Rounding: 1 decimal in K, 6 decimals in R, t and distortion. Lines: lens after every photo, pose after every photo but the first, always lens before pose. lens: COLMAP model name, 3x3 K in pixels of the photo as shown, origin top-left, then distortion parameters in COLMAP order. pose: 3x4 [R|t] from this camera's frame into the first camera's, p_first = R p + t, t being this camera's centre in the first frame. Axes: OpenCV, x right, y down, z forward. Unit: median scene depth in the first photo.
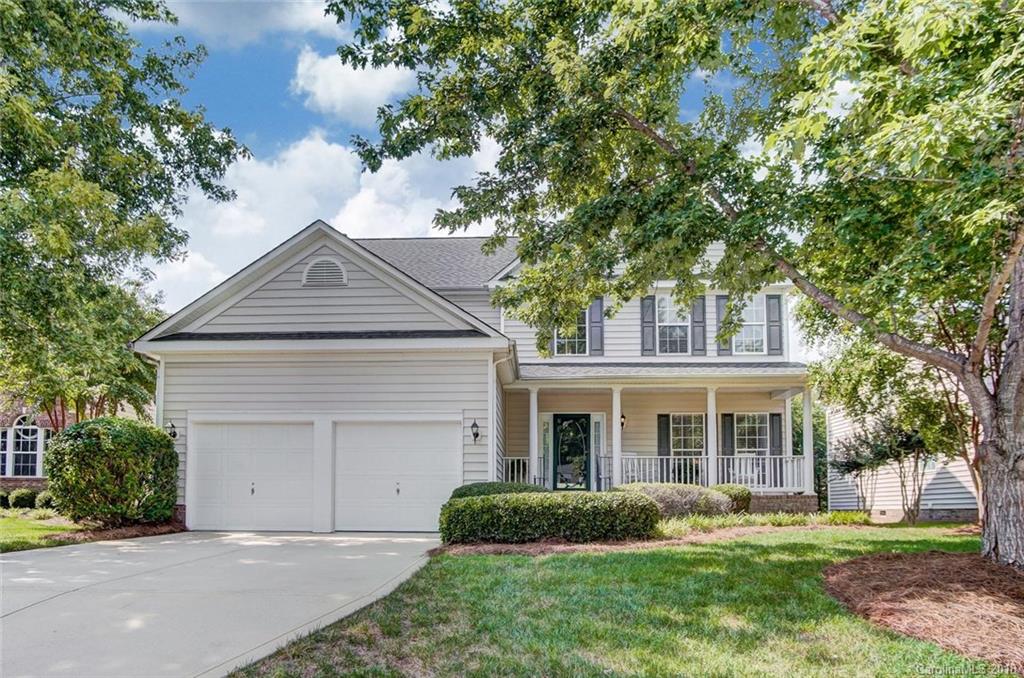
lens RADIAL K [[546.5, 0, 508.5], [0, 546.5, 344.5], [0, 0, 1]] dist [-0.032348, 0.005059]
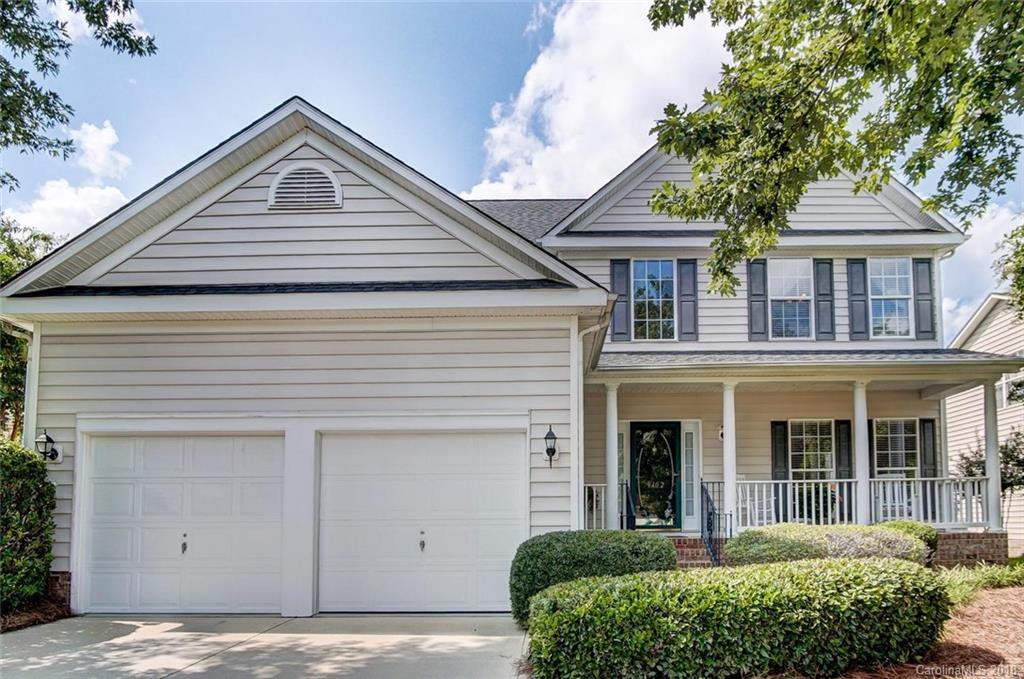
lens RADIAL K [[551.9, 0, 517.6], [0, 551.9, 334.1], [0, 0, 1]] dist [-0.032998, 0.008964]
pose [[0.999968, -0.006645, 0.004412, -0.071410], [0.006850, 0.998810, -0.048290, 0.046047], [-0.004086, 0.048319, 0.998824, 0.272890]]
